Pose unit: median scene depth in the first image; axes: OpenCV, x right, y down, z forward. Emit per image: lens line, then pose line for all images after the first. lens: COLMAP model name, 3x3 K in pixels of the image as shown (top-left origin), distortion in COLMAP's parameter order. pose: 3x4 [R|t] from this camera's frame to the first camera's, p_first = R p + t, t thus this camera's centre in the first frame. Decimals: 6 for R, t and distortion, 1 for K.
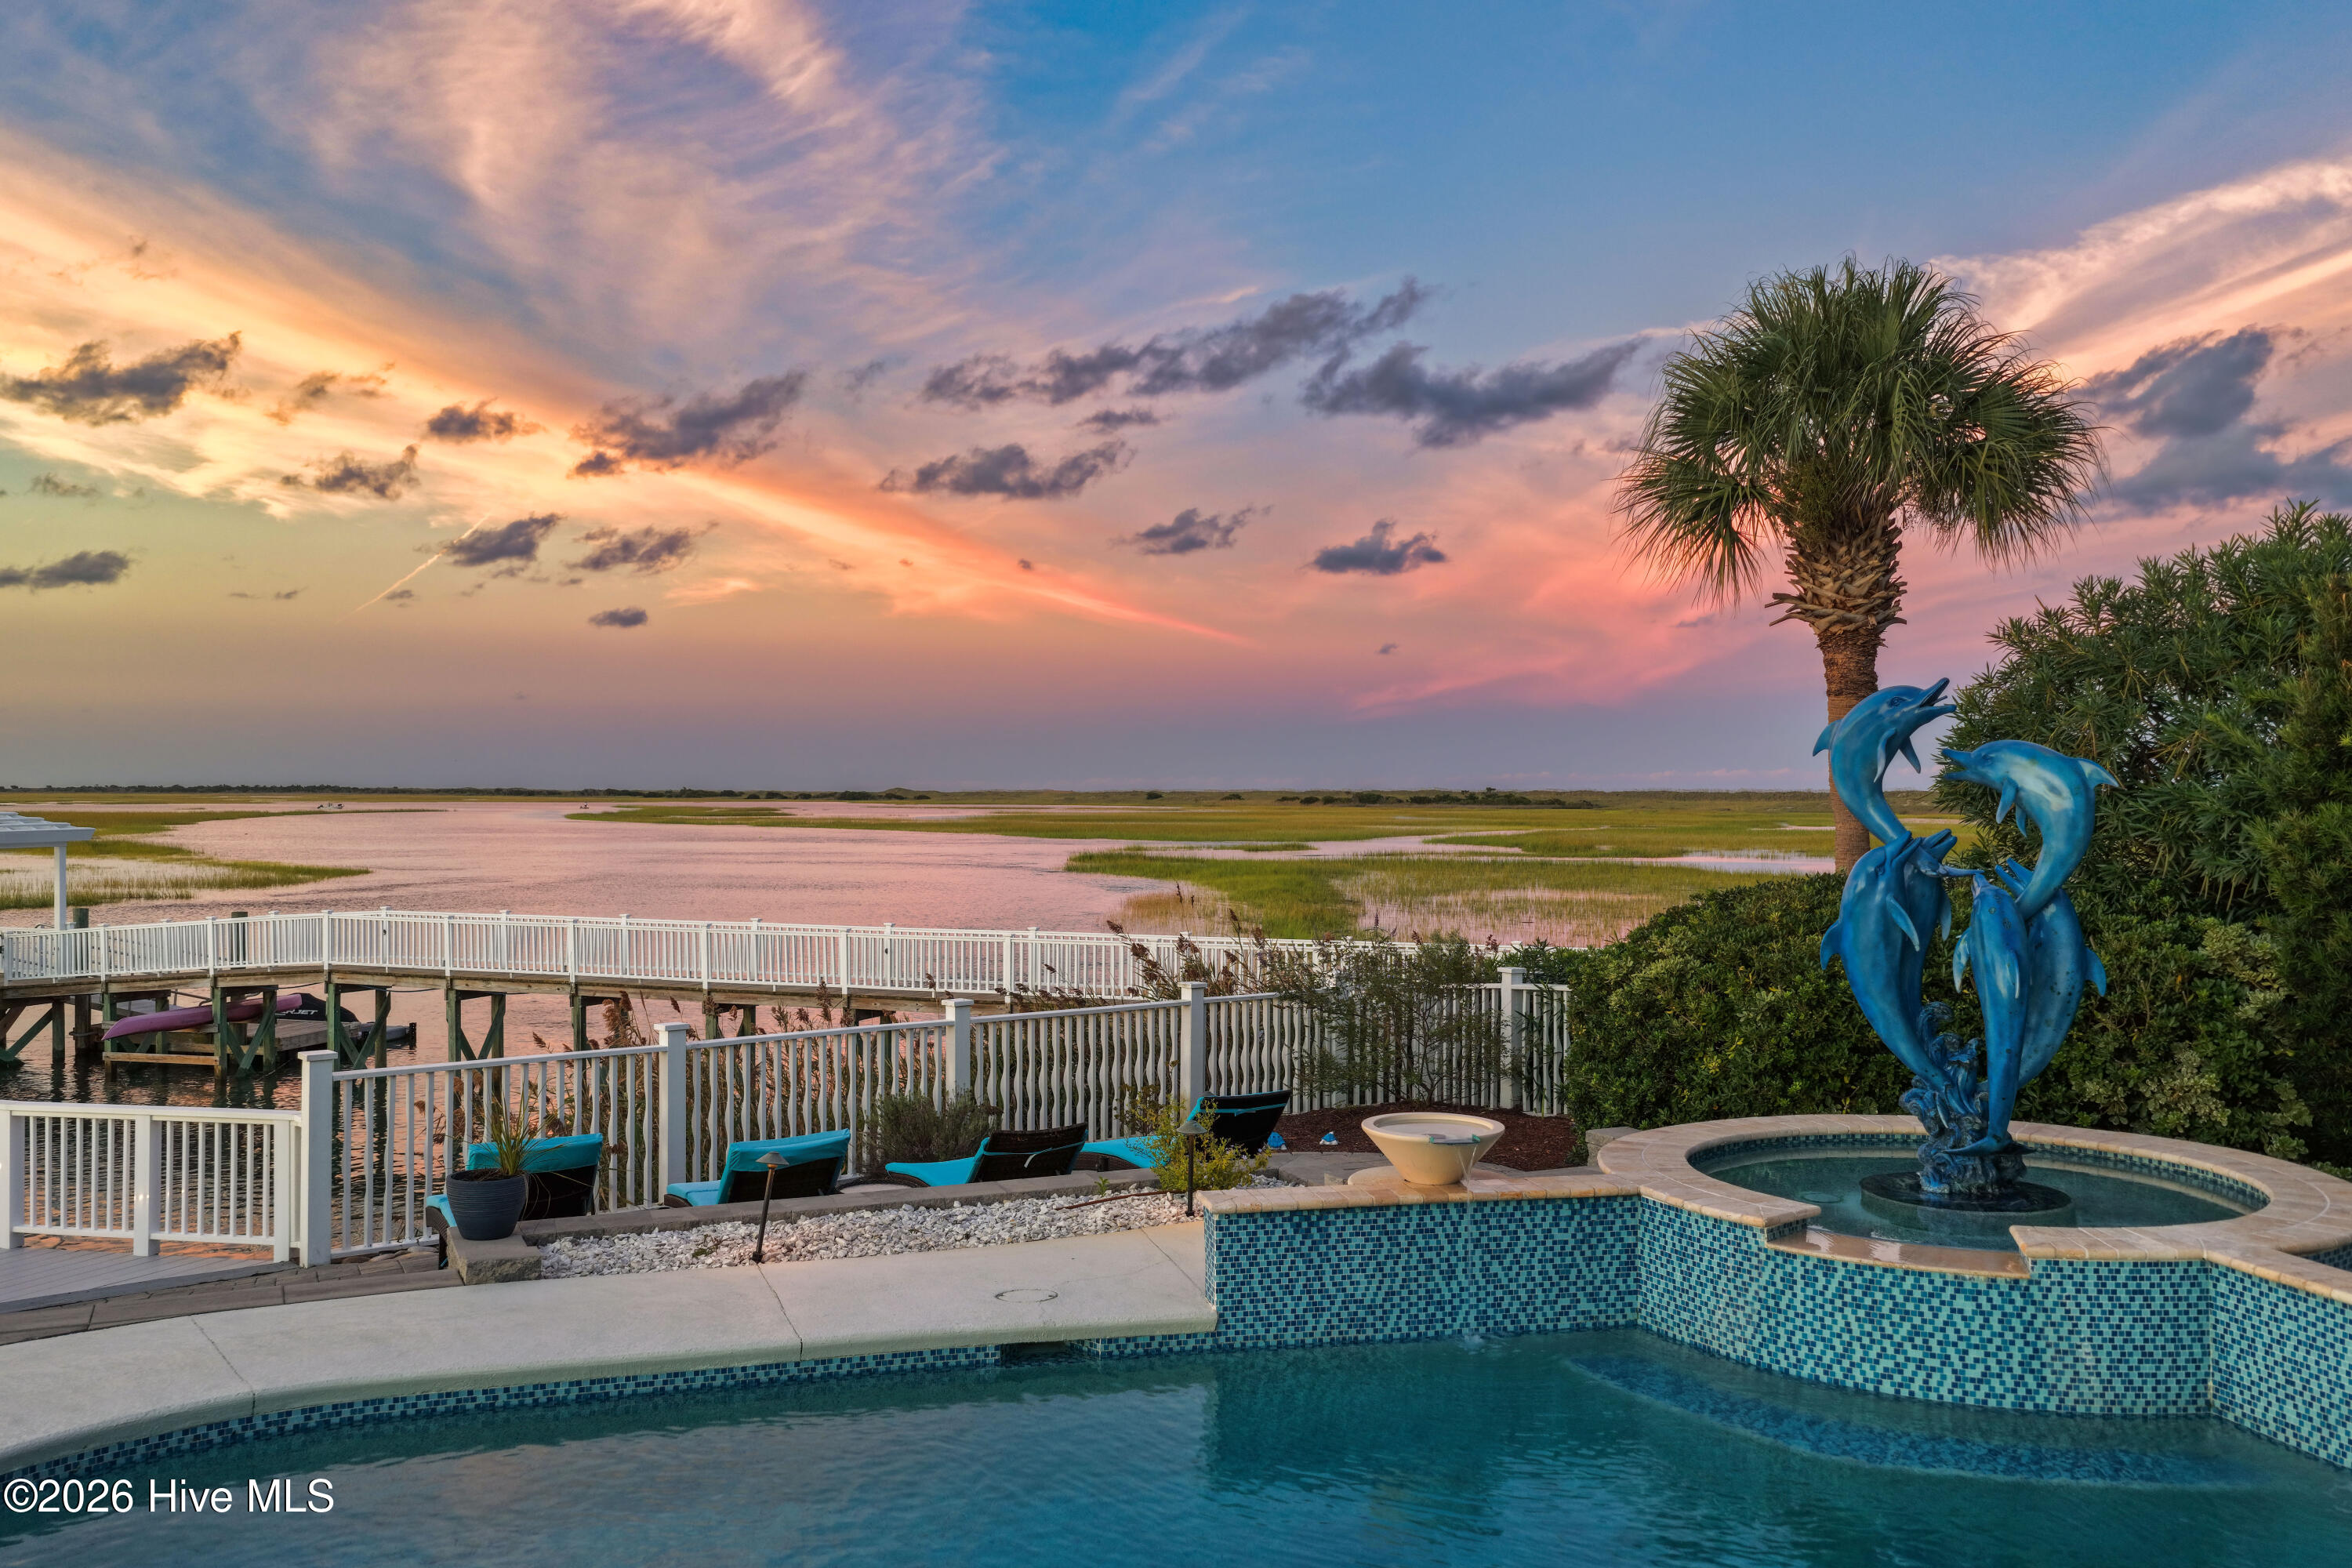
lens RADIAL K [[1993.8, 0, 1161.8], [0, 1993.8, 789.3], [0, 0, 1]] dist [0.003353, 0.002303]
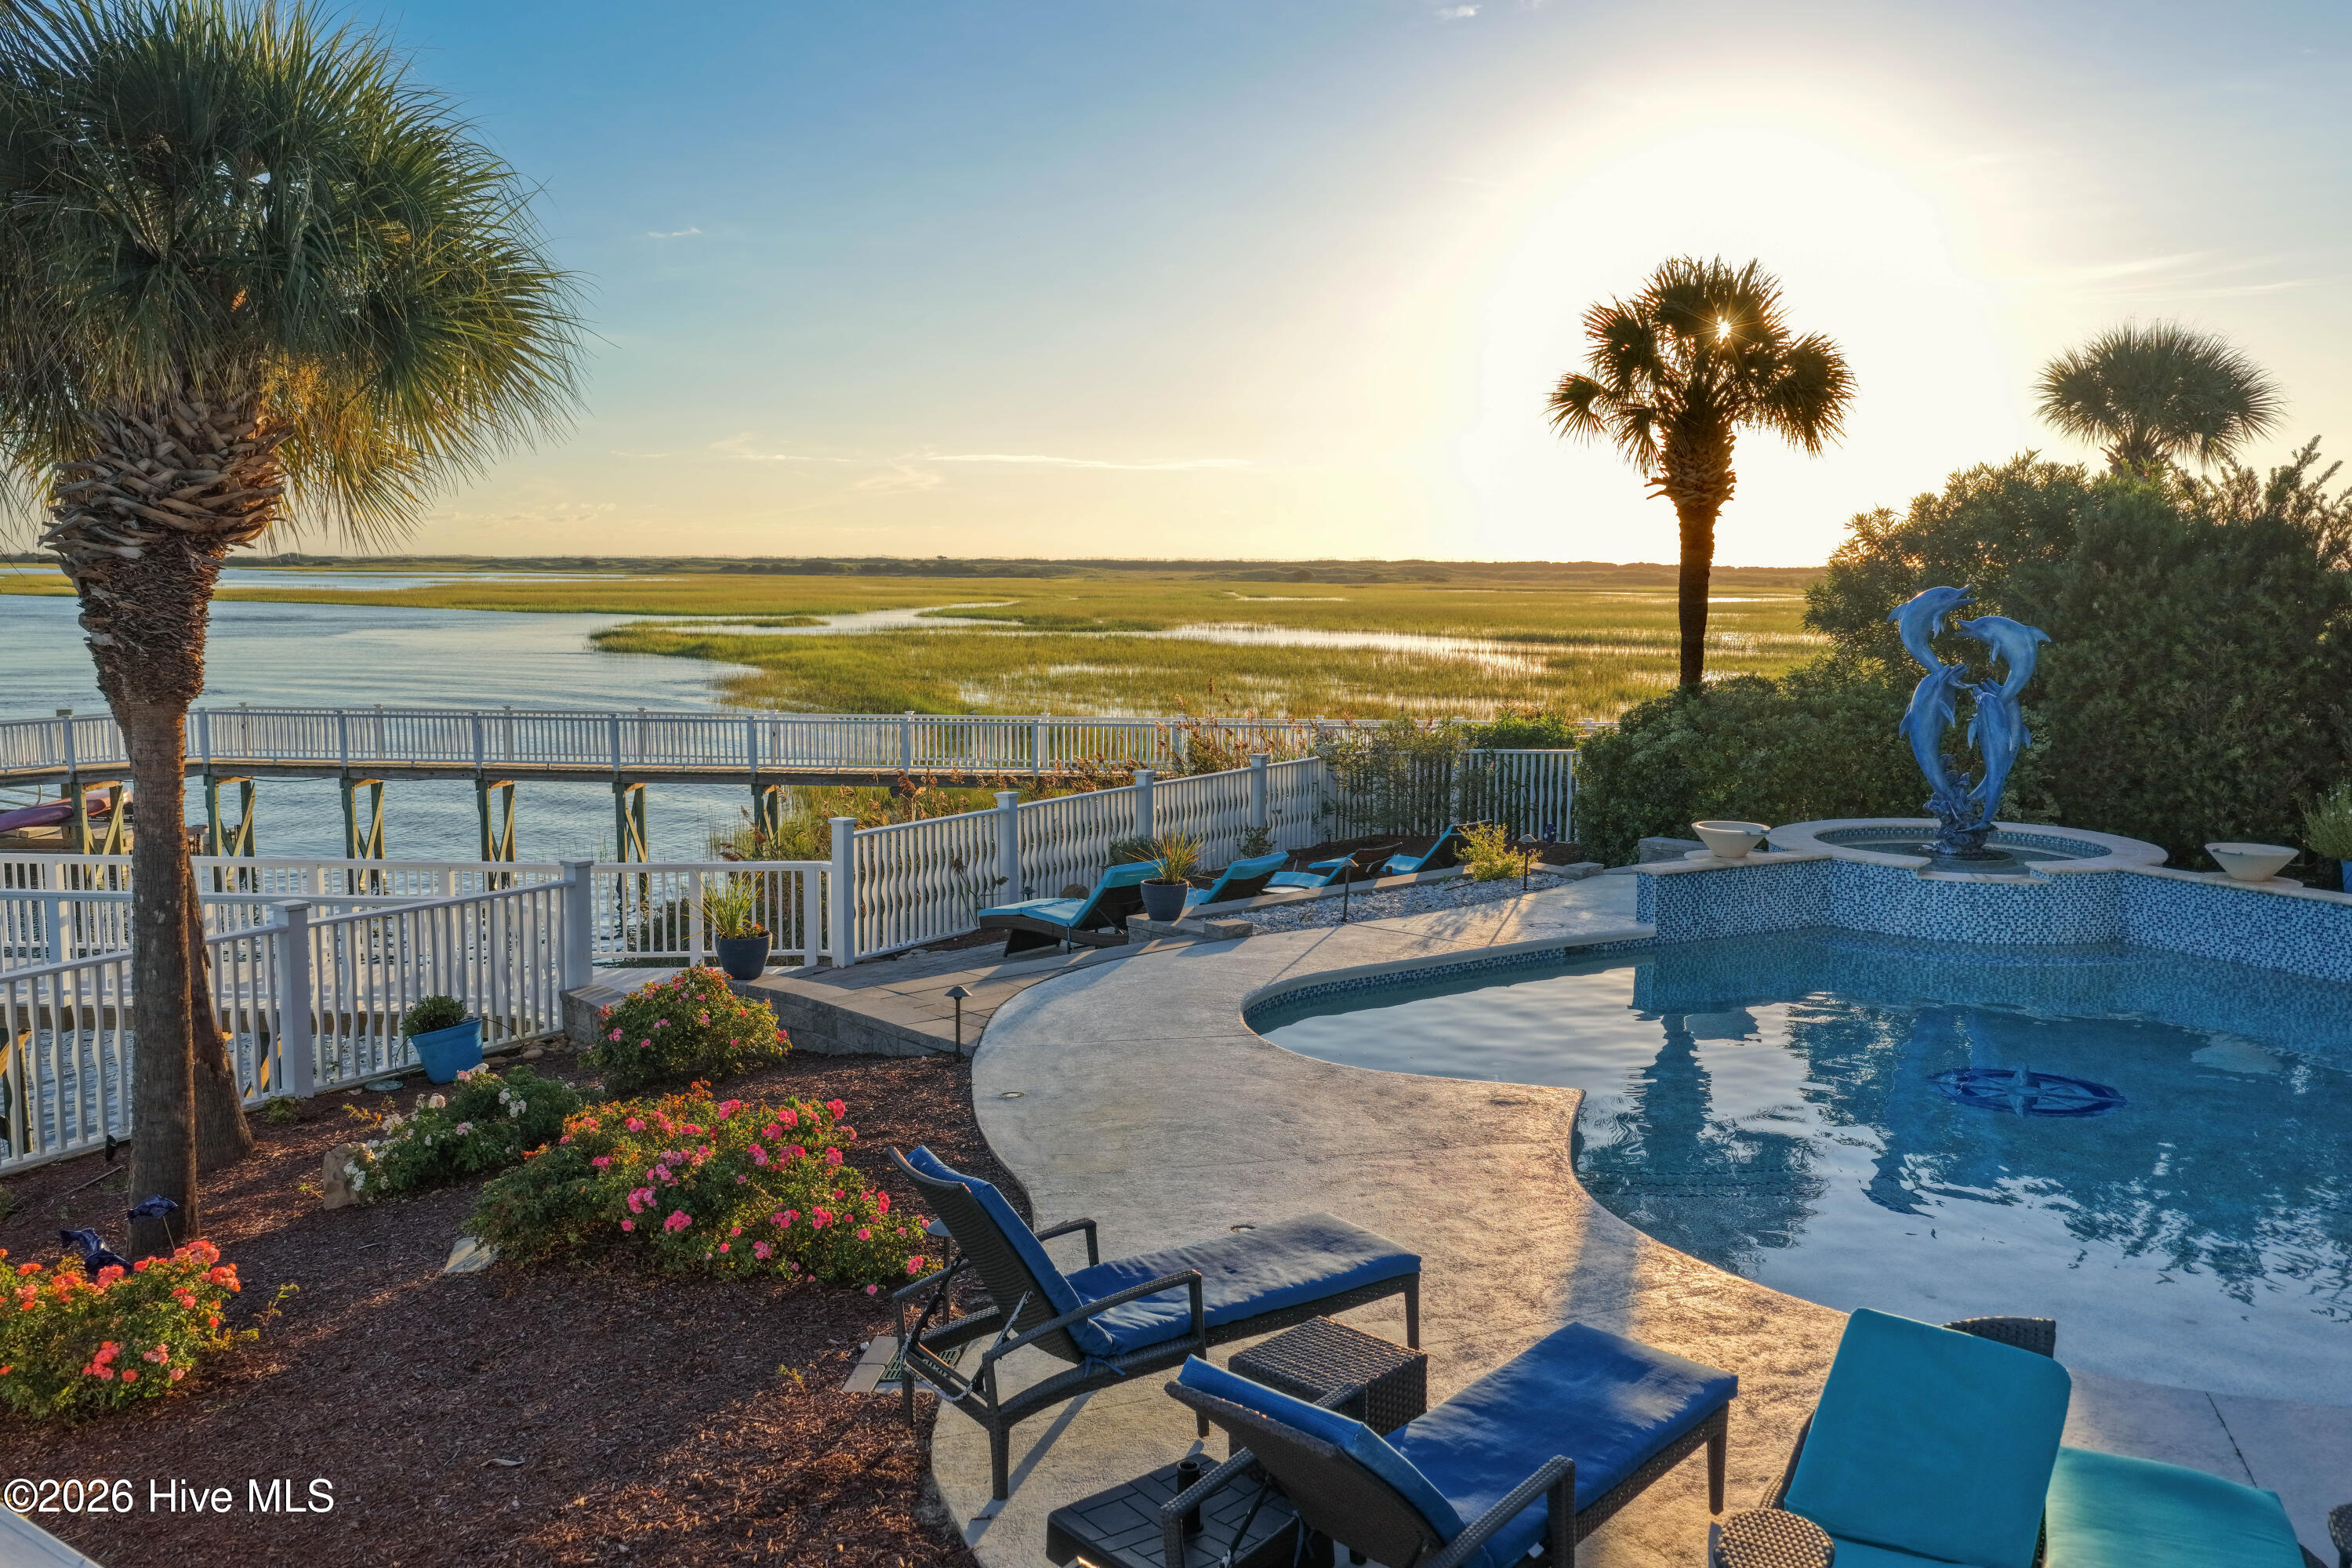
lens RADIAL K [[1993.8, 0, 1181.4], [0, 1993.8, 846.9], [0, 0, 1]] dist [0.003353, 0.002303]
pose [[0.955175, -0.038340, 0.293549, -0.925759], [-0.004520, 0.989574, 0.143955, -0.080442], [-0.296008, -0.138829, 0.945043, -0.625541]]
